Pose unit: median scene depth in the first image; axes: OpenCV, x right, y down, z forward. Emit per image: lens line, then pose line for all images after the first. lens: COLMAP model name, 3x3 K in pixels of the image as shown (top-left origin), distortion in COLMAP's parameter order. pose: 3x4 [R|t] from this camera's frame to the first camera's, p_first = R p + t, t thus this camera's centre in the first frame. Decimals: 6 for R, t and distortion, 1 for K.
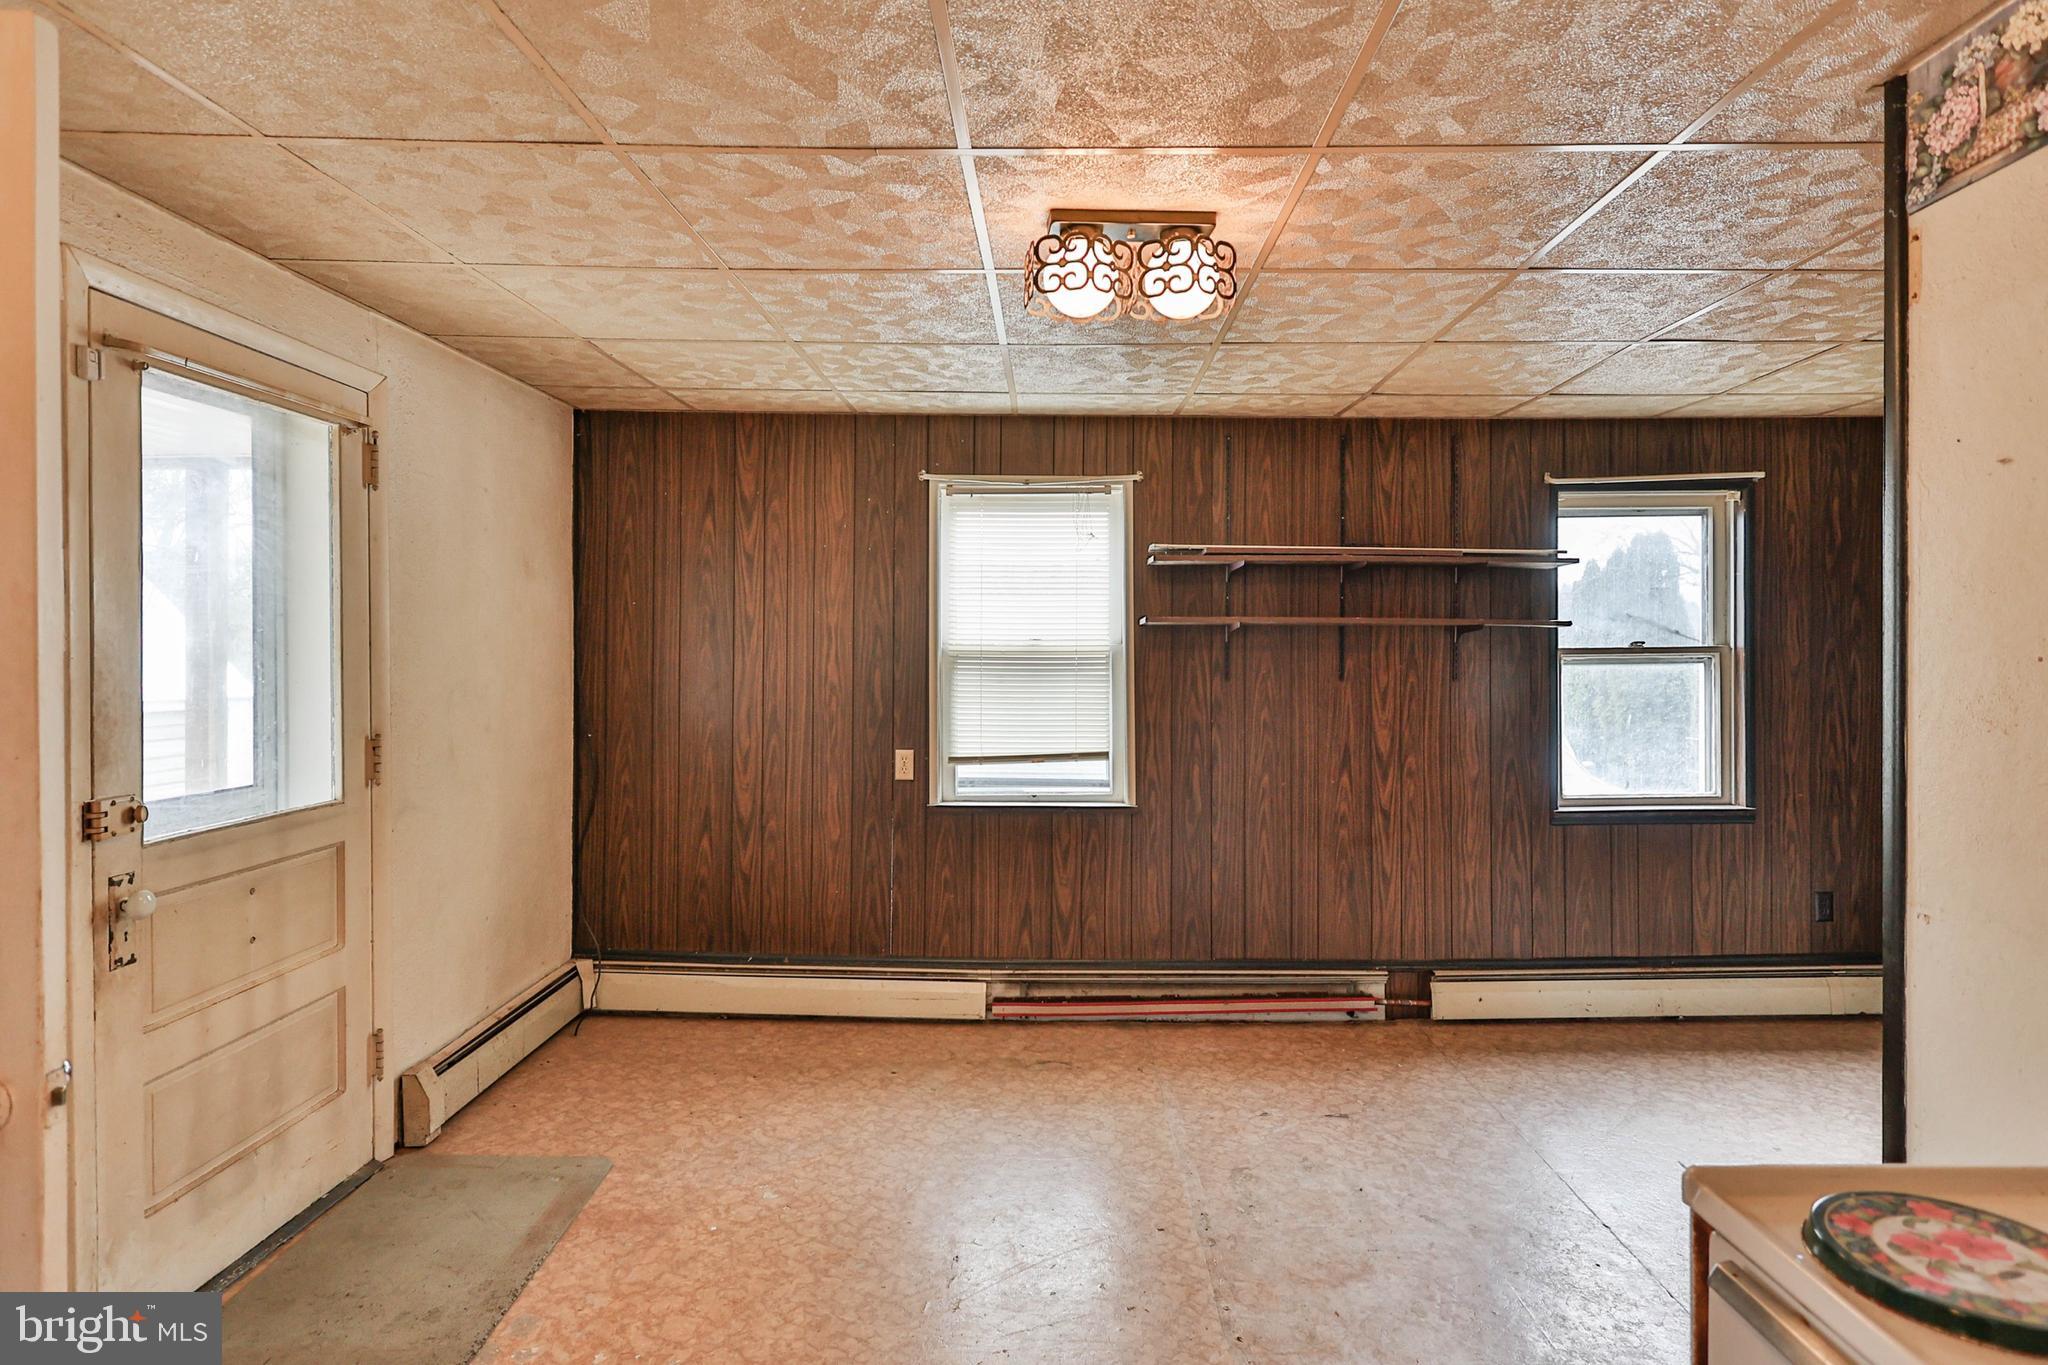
lens RADIAL K [[1060.0, 0, 1064.0], [0, 1060.0, 648.3], [0, 0, 1]] dist [0.002739, -0.000156]
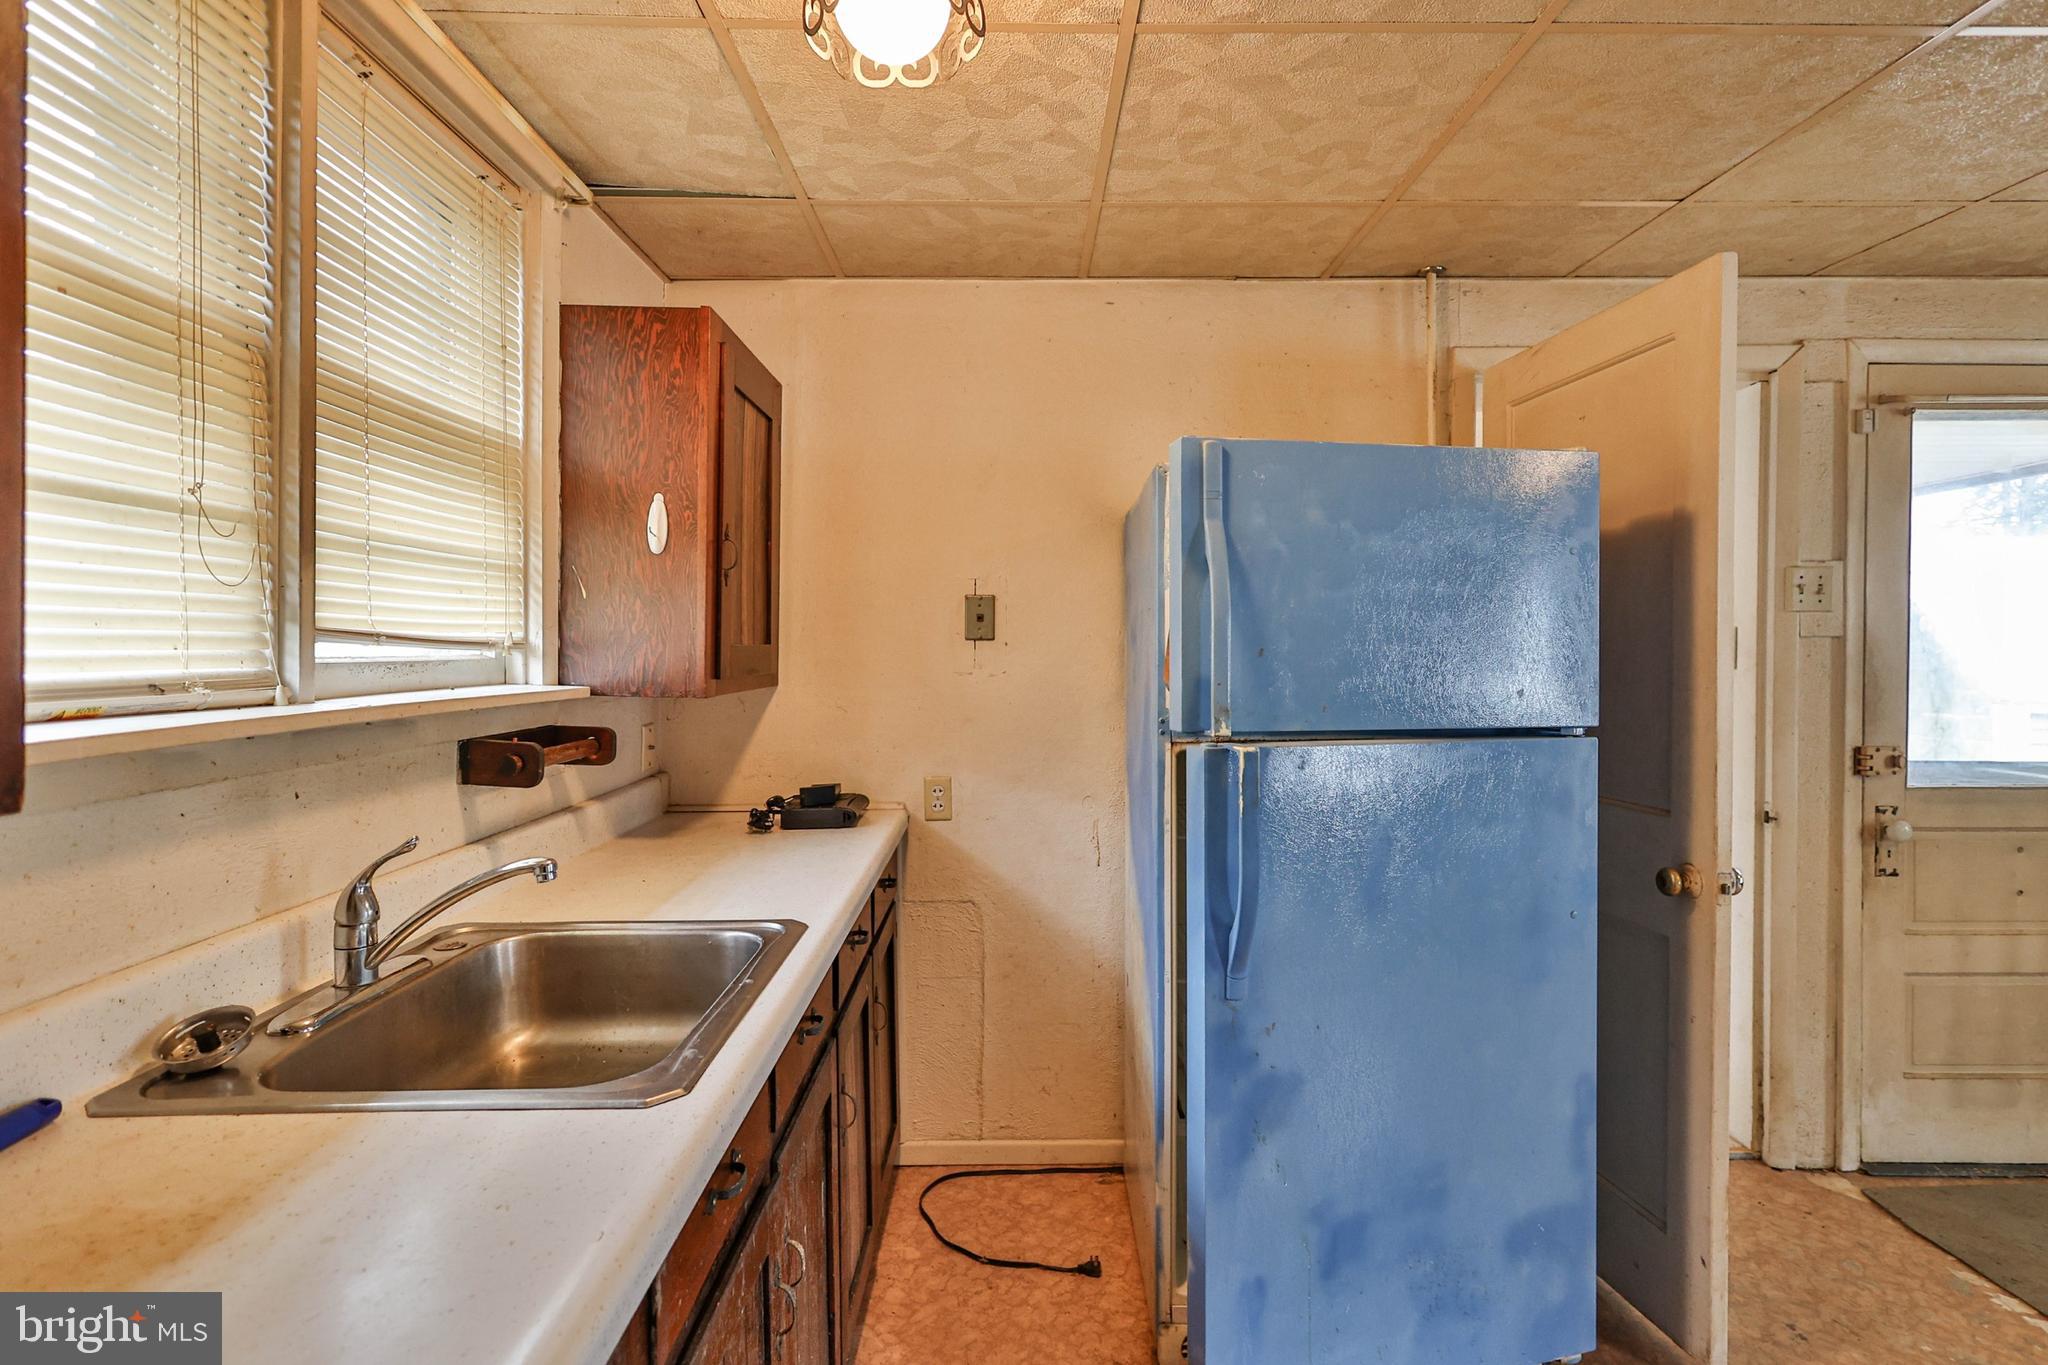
lens RADIAL K [[1006.5, 0, 1012.8], [0, 1006.5, 672.0], [0, 0, 1]] dist [0.004745, 0.001463]
pose [[-0.007794, 0.020864, -0.999752, 0.323825], [-0.001615, 0.999781, 0.020878, 0.021170], [0.999968, 0.001777, -0.007759, -0.059997]]
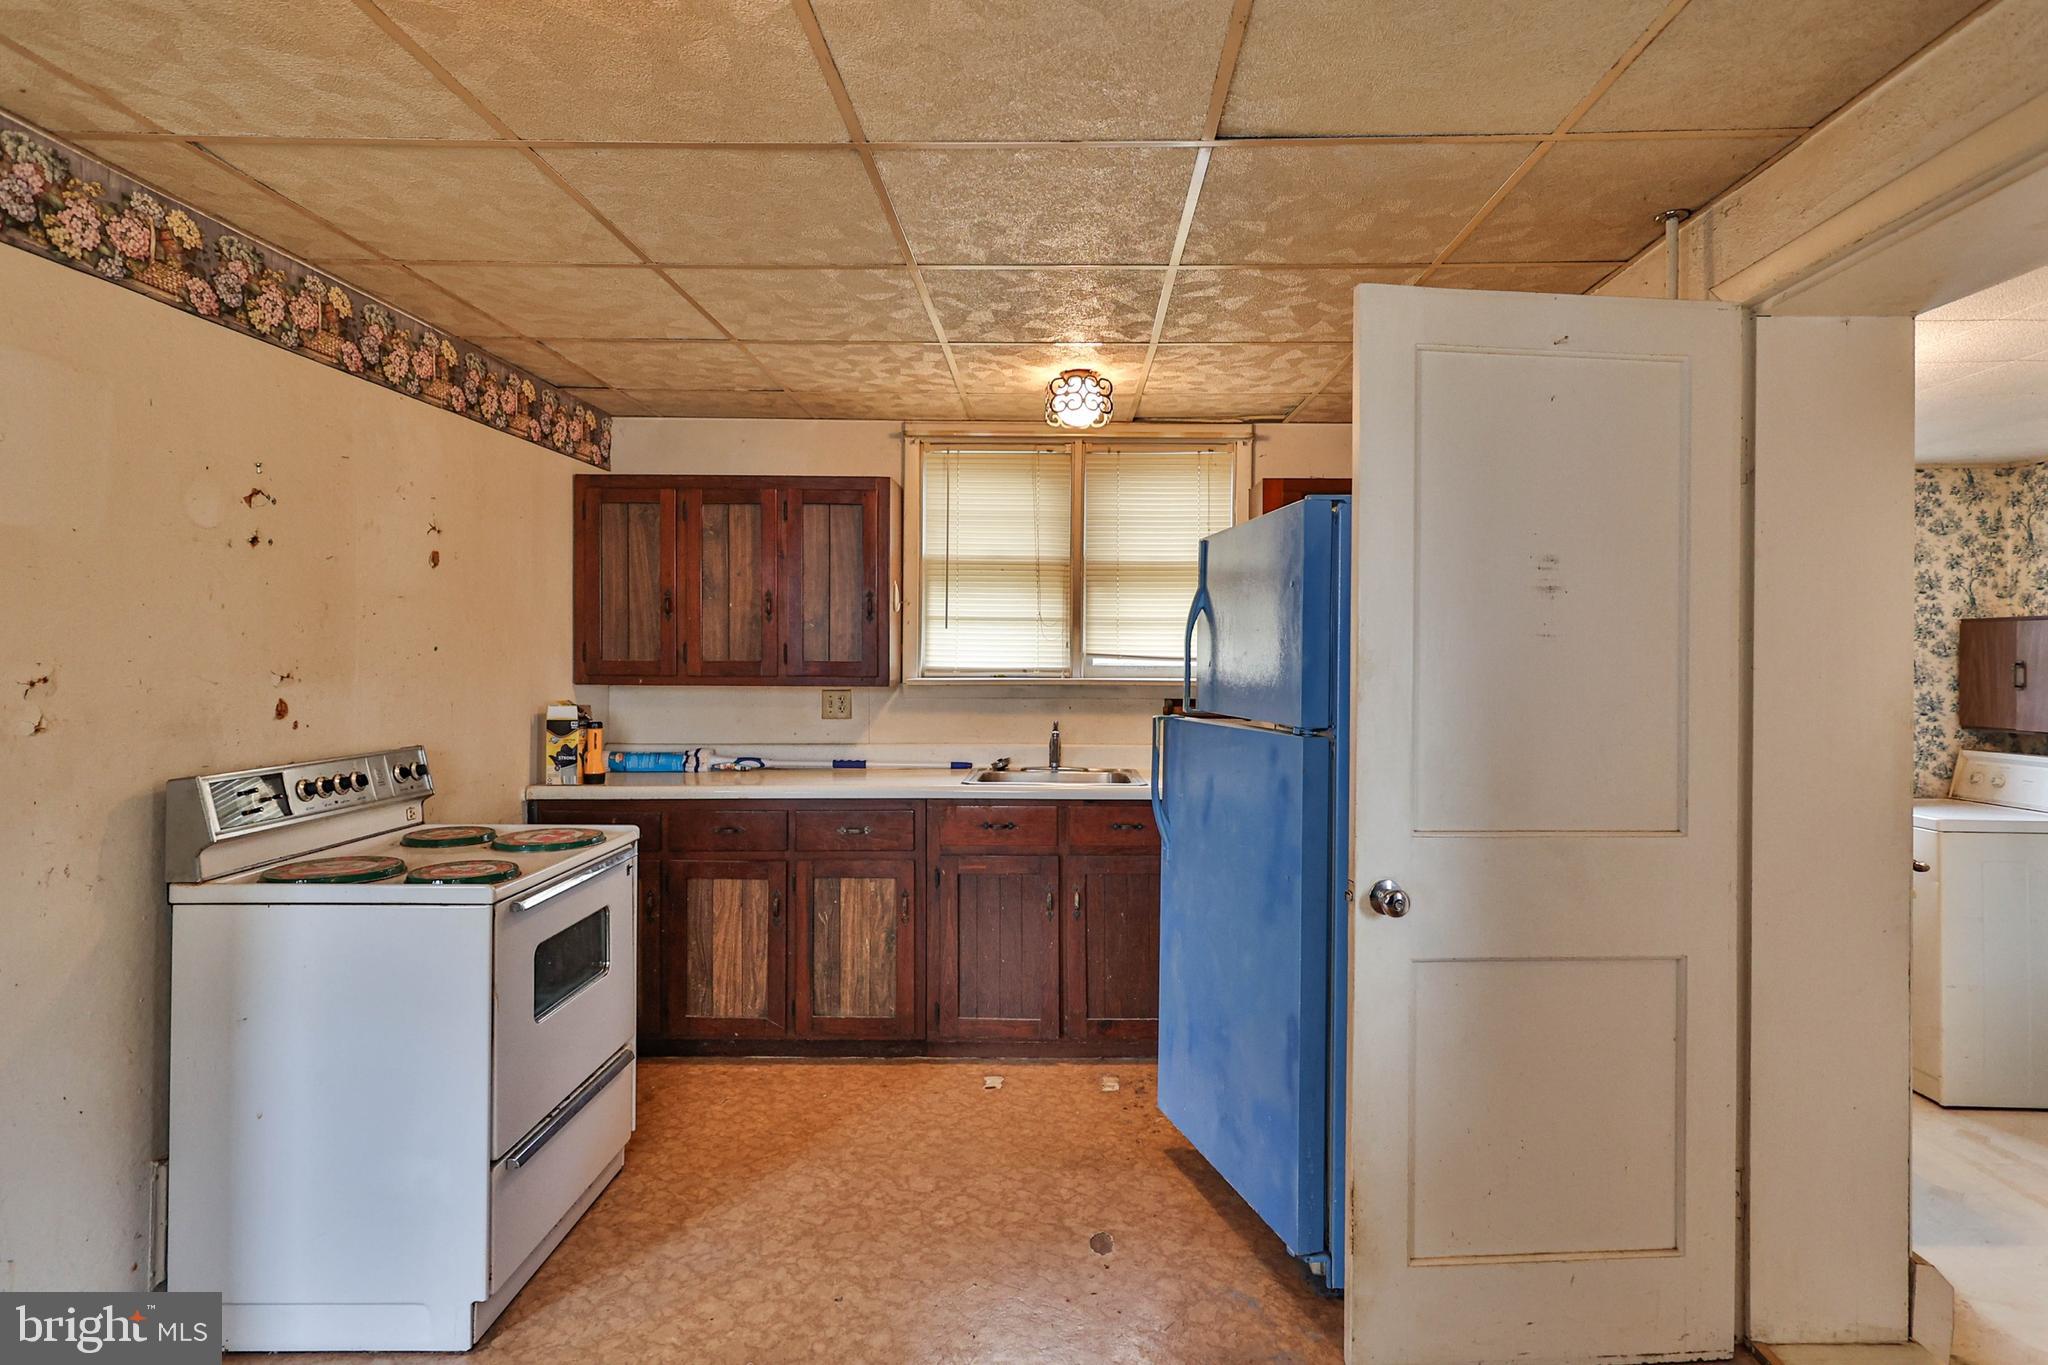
lens RADIAL K [[1066.0, 0, 1059.7], [0, 1066.0, 650.8], [0, 0, 1]] dist [0.002552, 0.002134]
pose [[-0.999886, -0.009220, 0.011963, -0.237275], [-0.009287, 0.999941, -0.005611, 0.014778], [-0.011911, -0.005722, -0.999913, 1.340255]]
